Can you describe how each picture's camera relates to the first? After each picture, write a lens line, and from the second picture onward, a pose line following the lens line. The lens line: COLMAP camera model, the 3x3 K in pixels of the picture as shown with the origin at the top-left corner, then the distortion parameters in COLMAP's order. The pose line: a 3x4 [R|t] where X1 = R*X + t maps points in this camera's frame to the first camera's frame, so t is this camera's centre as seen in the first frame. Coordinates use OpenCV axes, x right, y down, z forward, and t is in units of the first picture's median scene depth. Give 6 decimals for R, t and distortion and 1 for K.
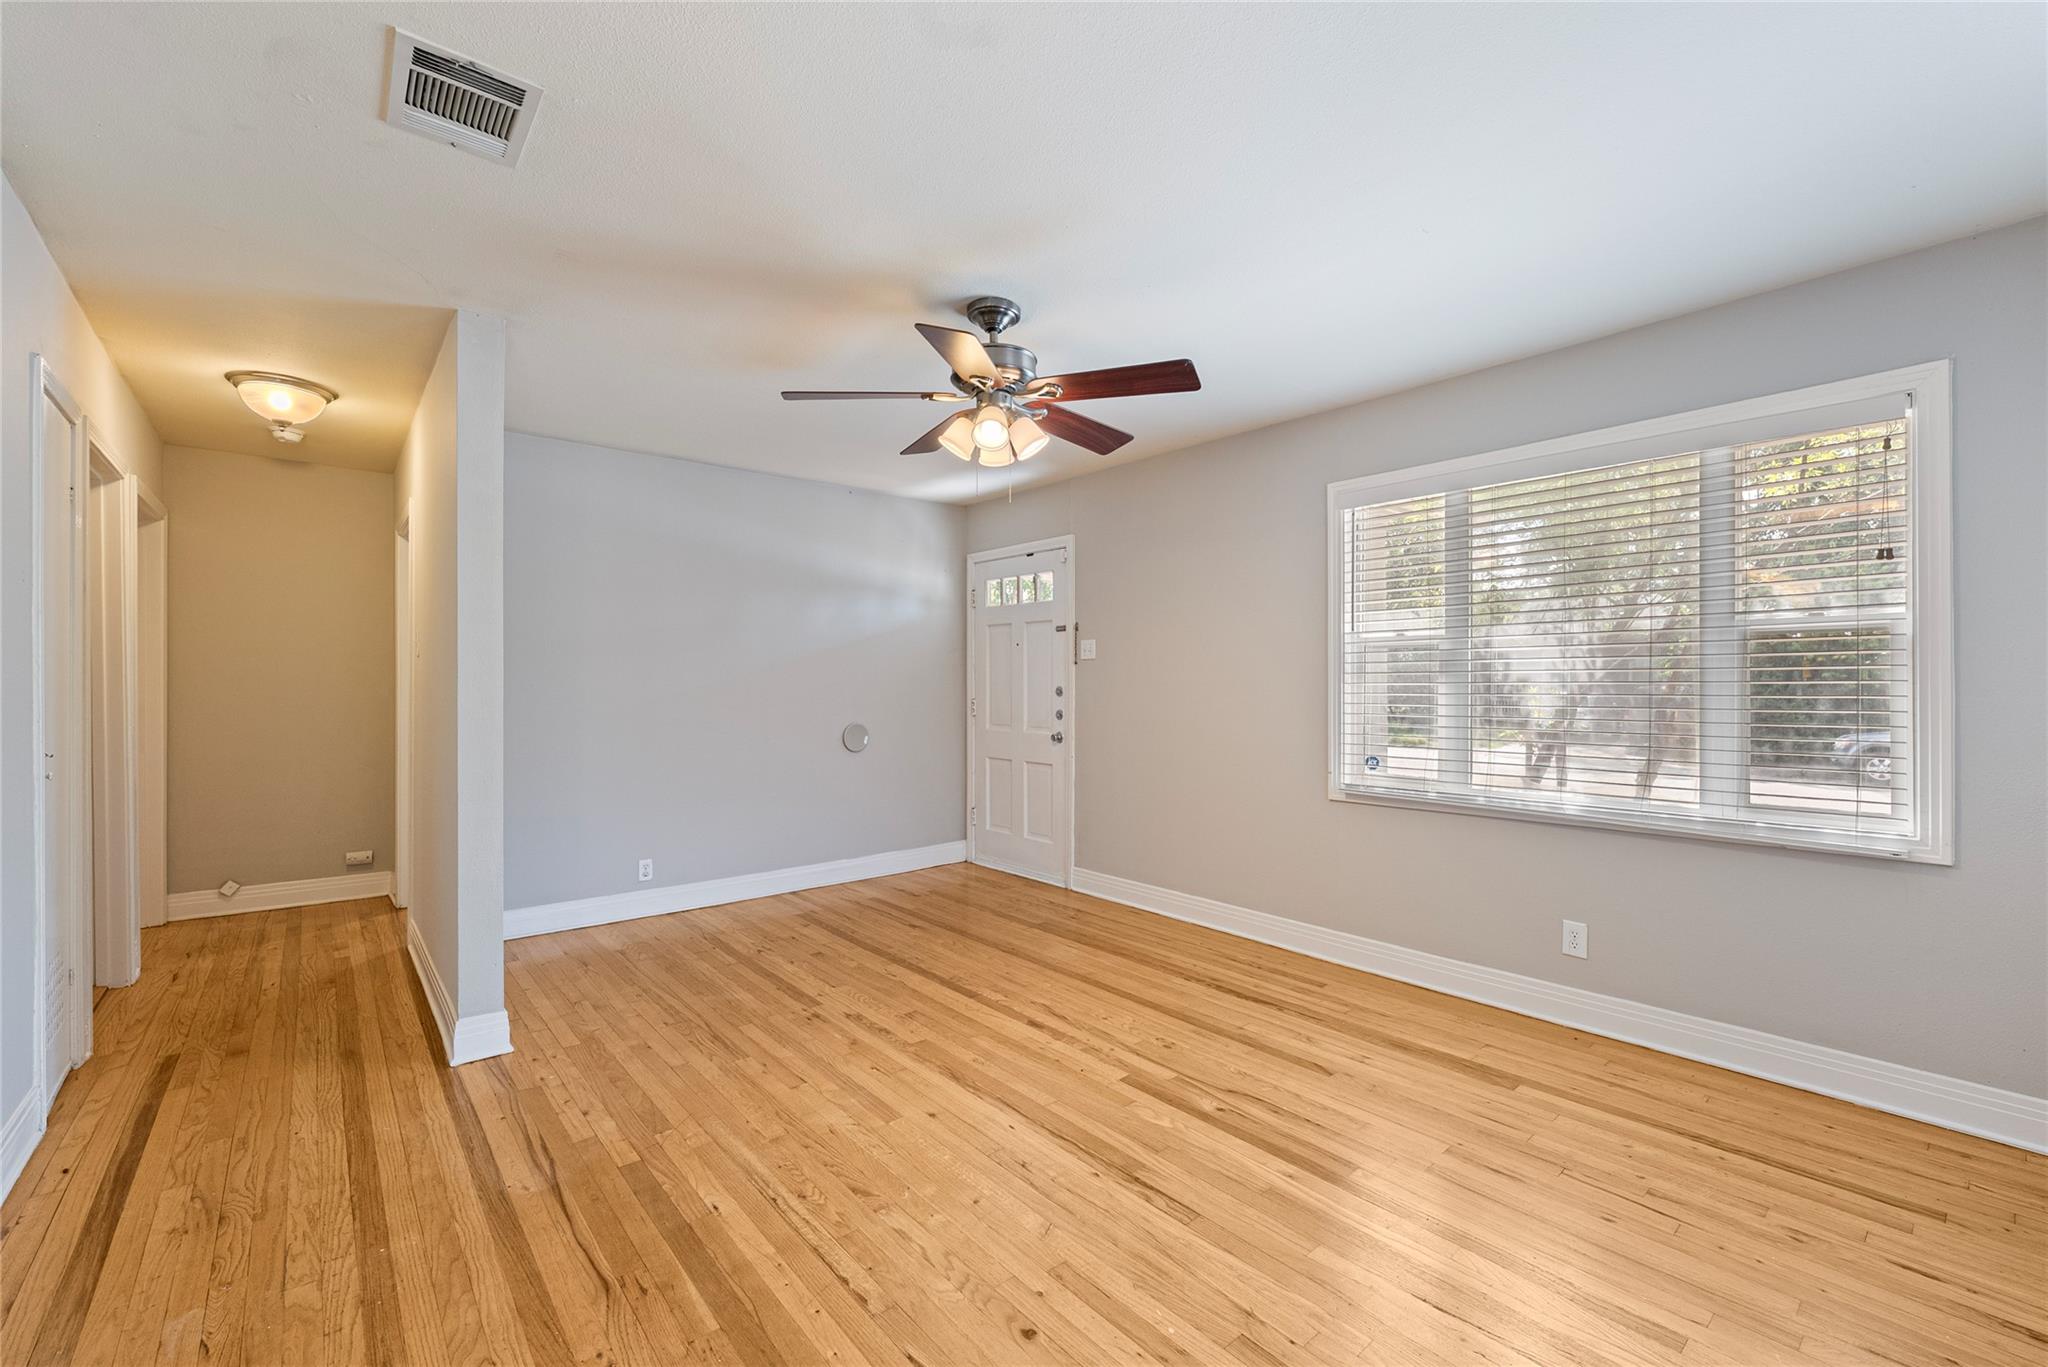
lens RADIAL K [[836.8, 0, 1024.4], [0, 836.8, 685.3], [0, 0, 1]] dist [-0.000094, 0.000018]
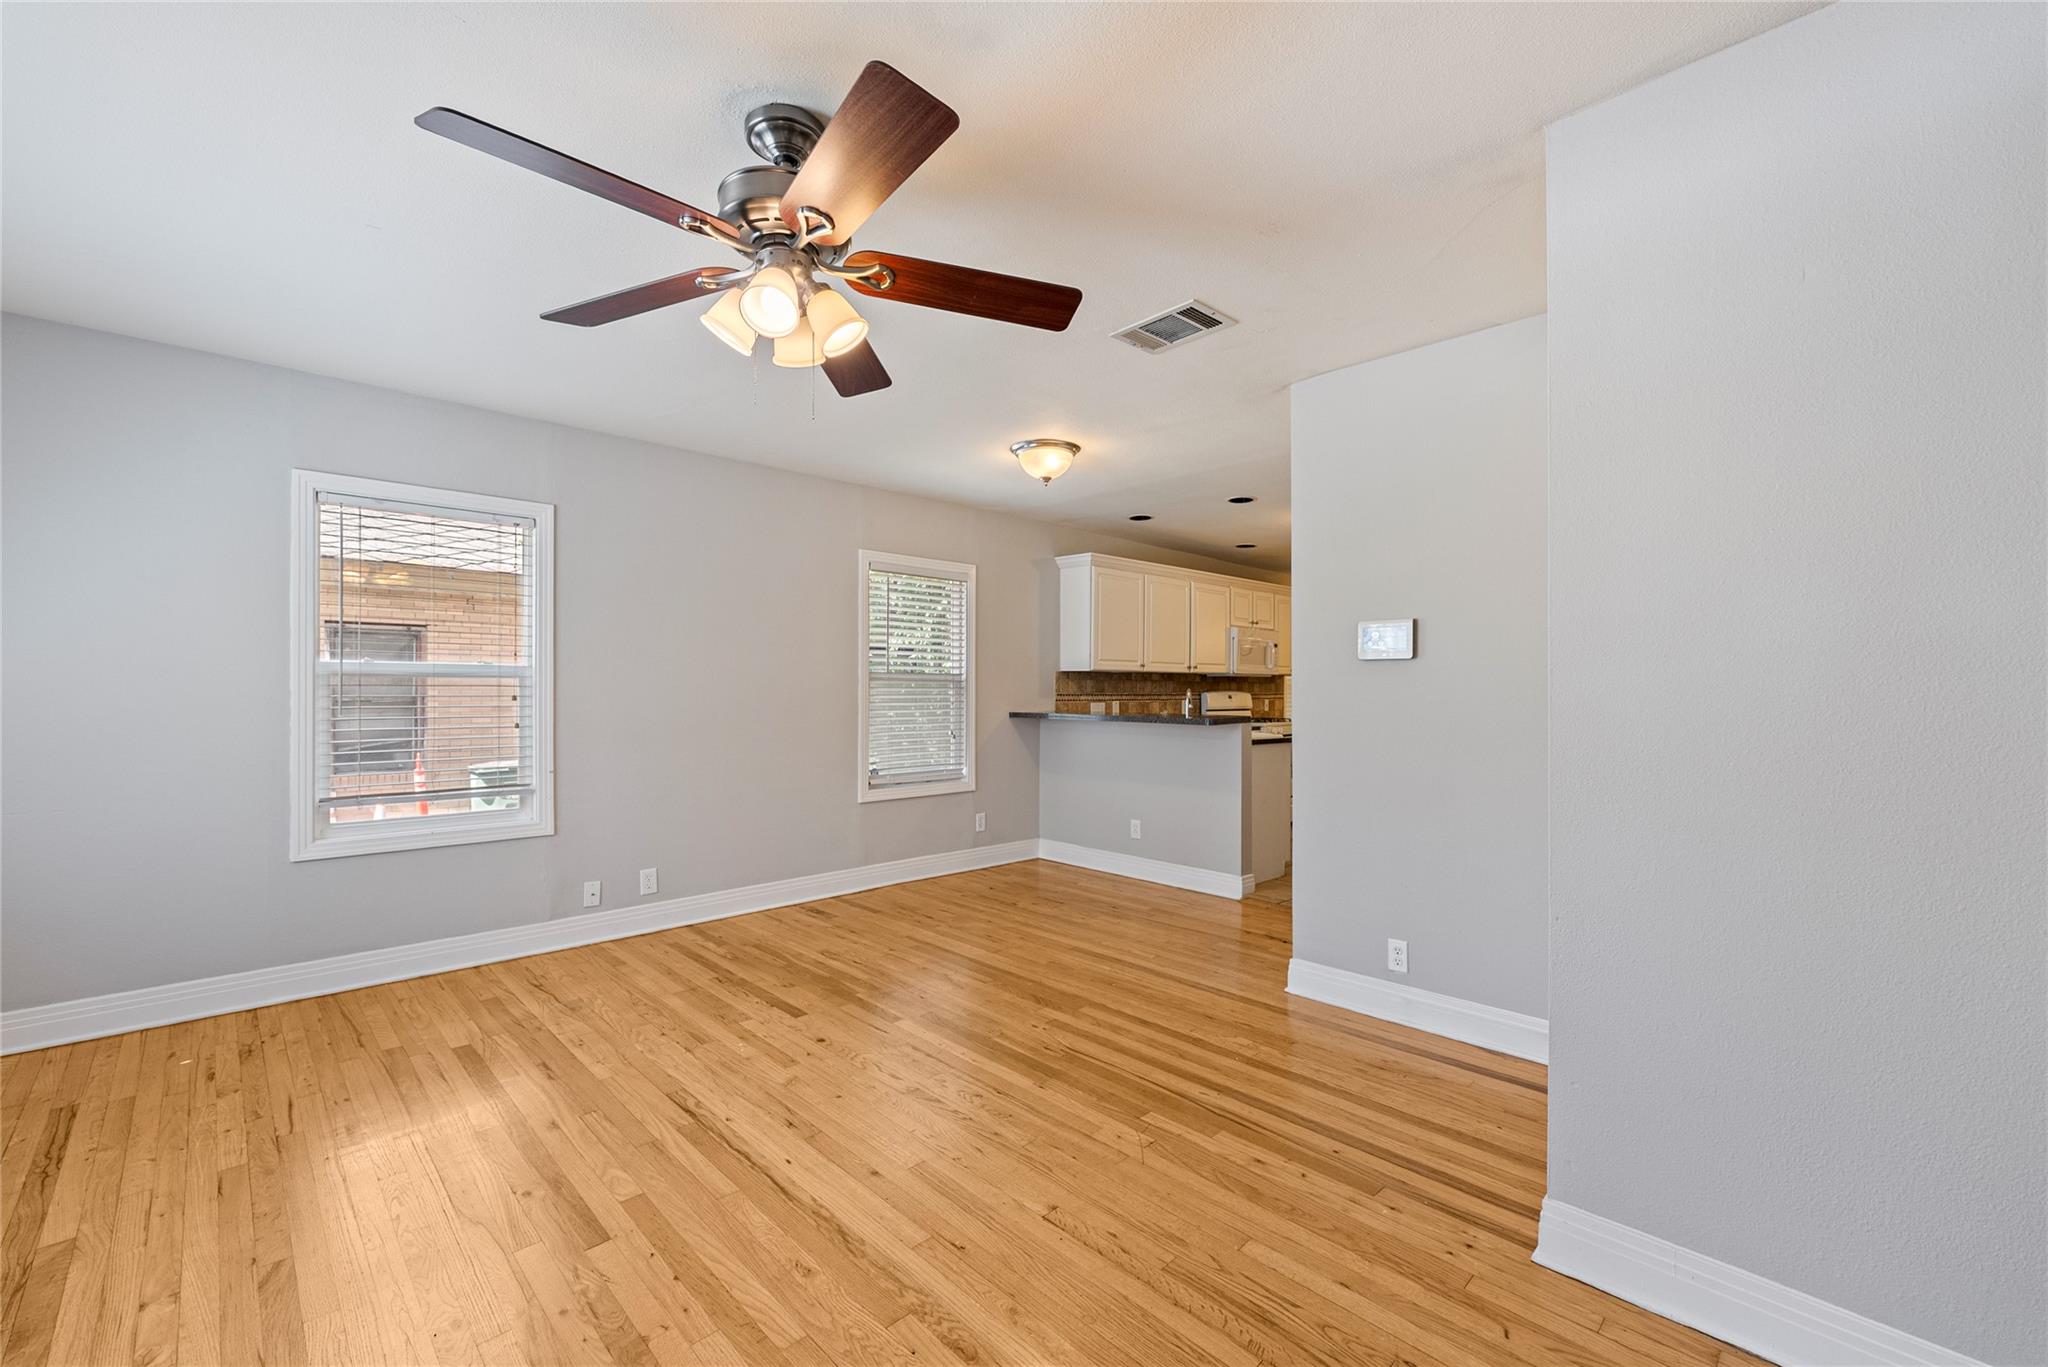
lens RADIAL K [[836.8, 0, 1023.6], [0, 836.8, 685.3], [0, 0, 1]] dist [-0.000094, 0.000018]
pose [[-0.997681, -0.004136, -0.067935, -0.251764], [-0.004122, 0.999991, -0.000349, -0.005241], [0.067936, -0.000068, -0.997690, 2.323330]]
